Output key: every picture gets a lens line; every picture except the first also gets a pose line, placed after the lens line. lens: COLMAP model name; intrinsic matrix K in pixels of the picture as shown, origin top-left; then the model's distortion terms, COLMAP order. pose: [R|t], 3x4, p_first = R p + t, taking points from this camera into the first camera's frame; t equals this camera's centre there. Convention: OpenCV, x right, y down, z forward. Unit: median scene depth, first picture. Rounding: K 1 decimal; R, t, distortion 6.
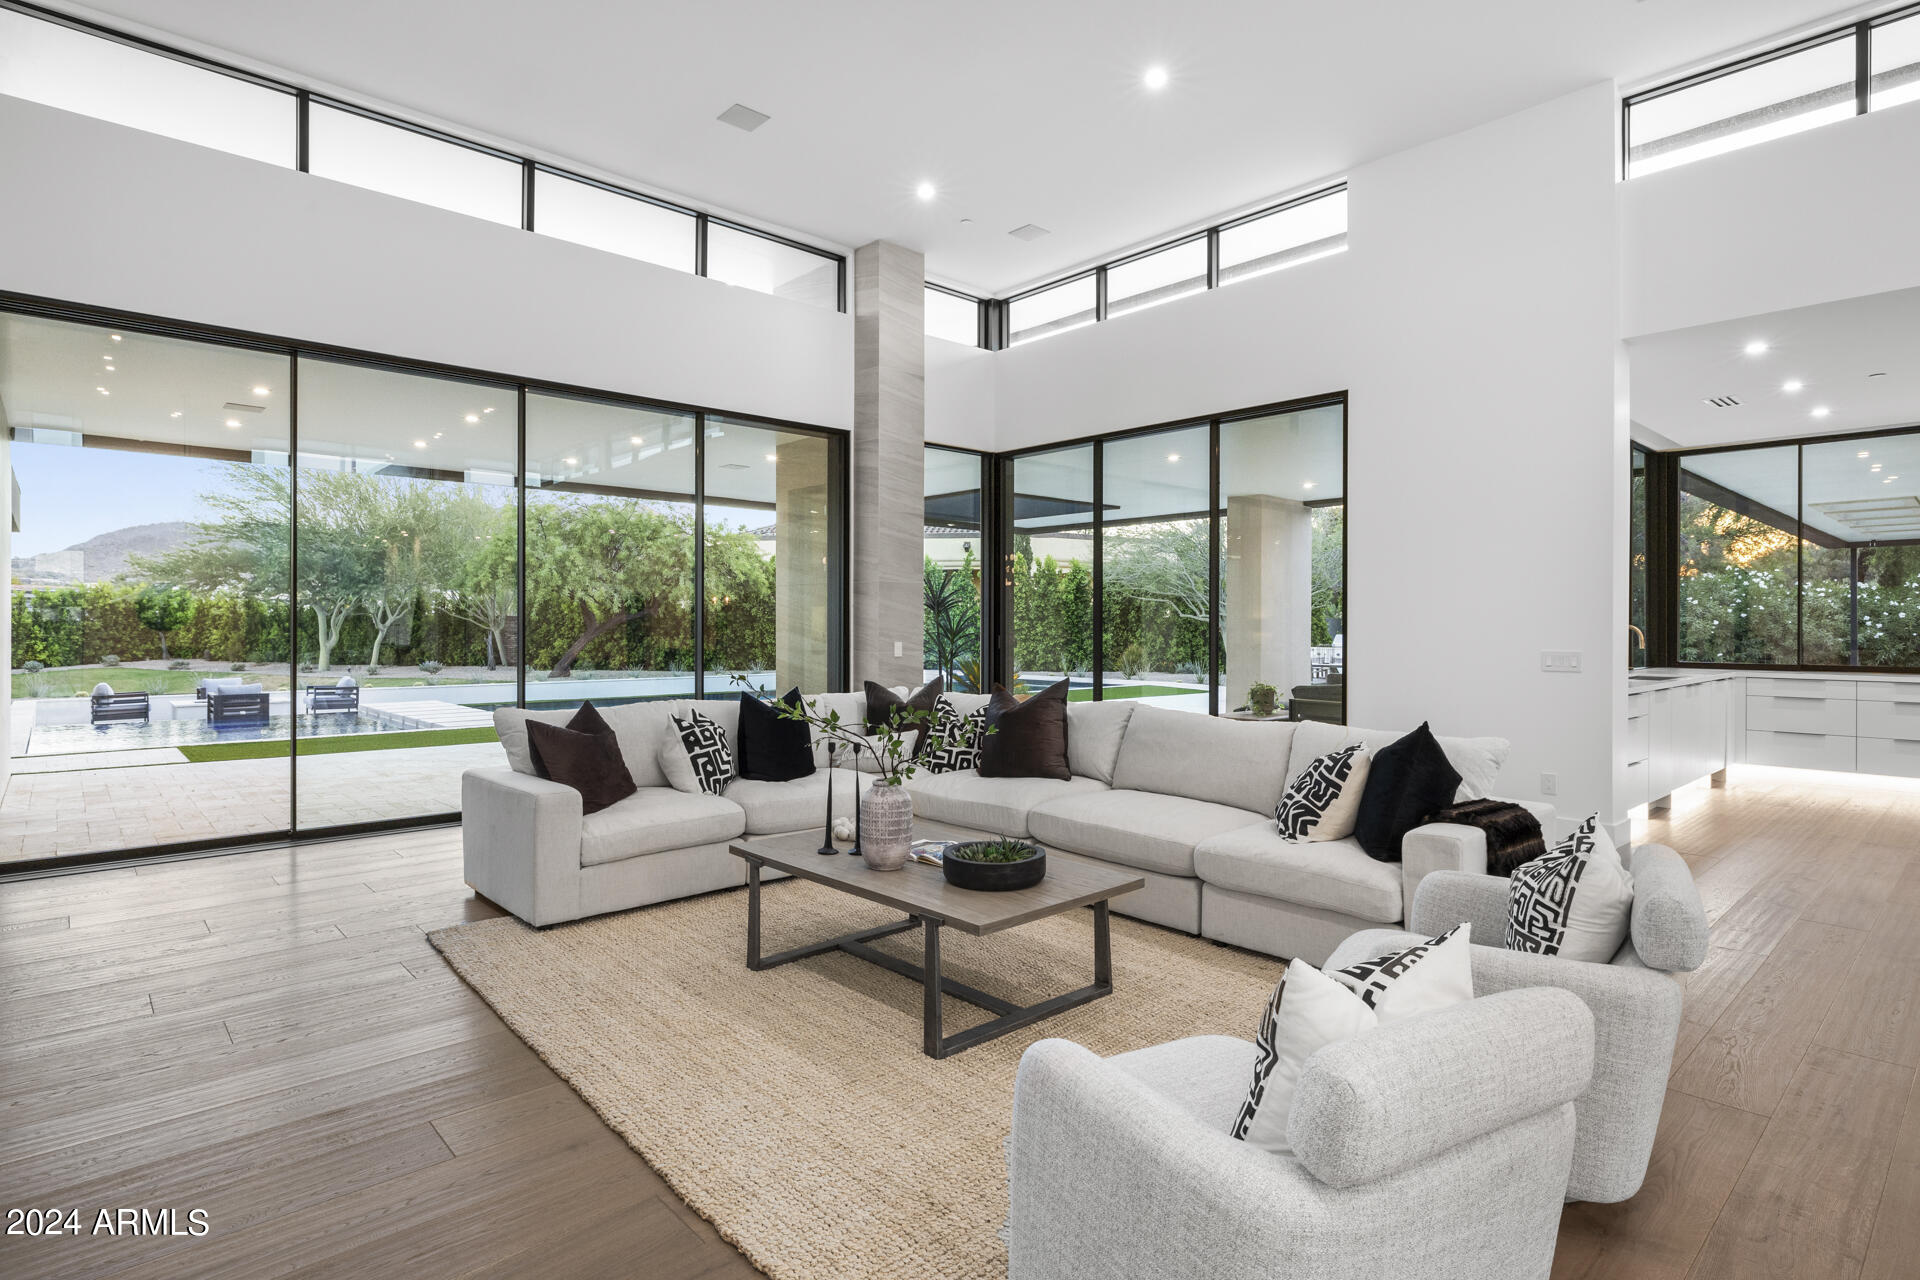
lens RADIAL K [[985.9, 0, 964.3], [0, 985.9, 627.4], [0, 0, 1]] dist [-0.004776, 0.001948]
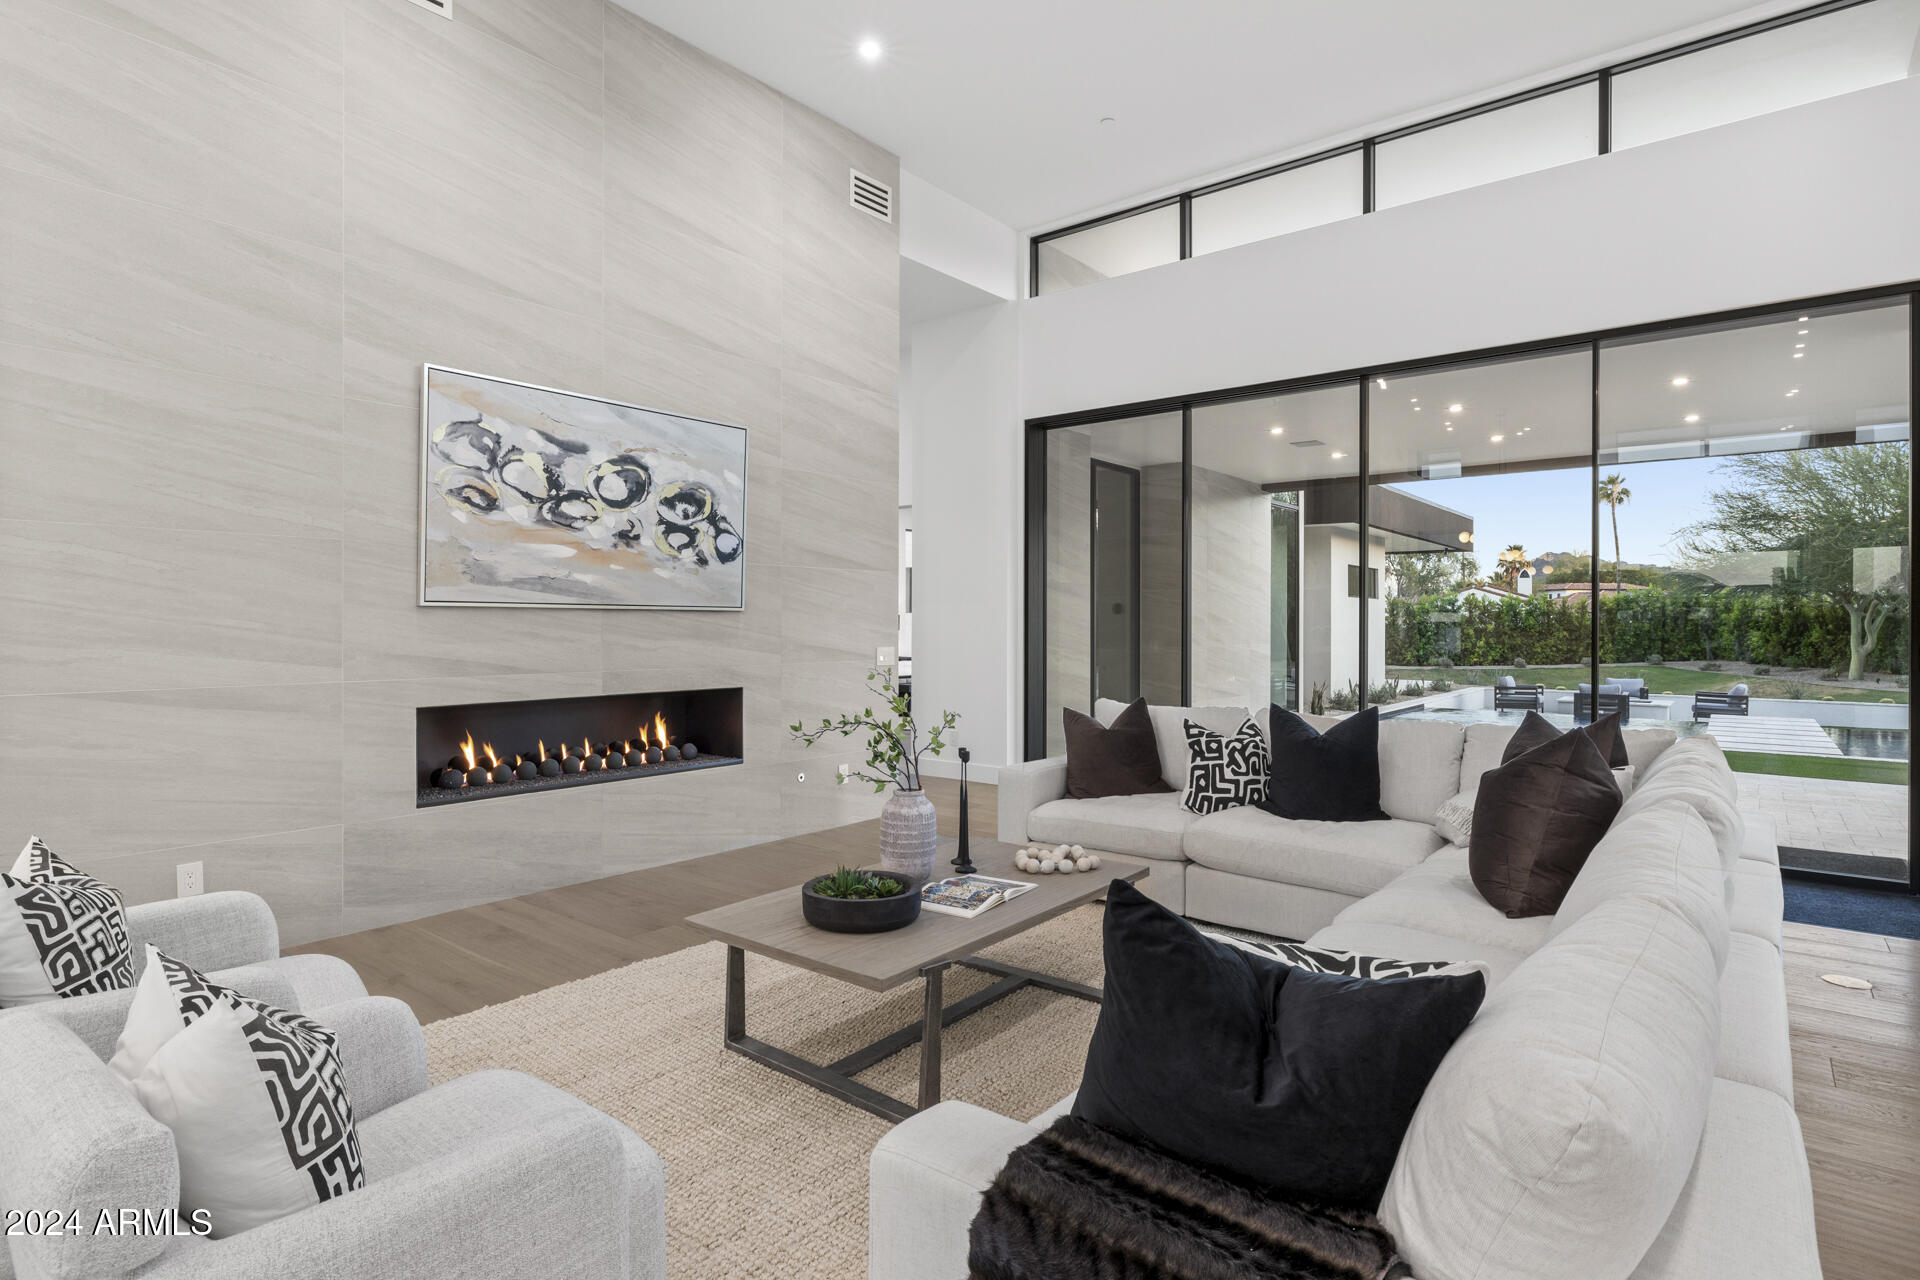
lens RADIAL K [[985.9, 0, 973.1], [0, 985.9, 626.9], [0, 0, 1]] dist [-0.004776, 0.001948]
pose [[0.160860, 0.002963, -0.986973, 0.135651], [-0.005462, 0.999983, 0.002112, -0.000328], [0.986962, 0.005052, 0.160873, 0.144240]]
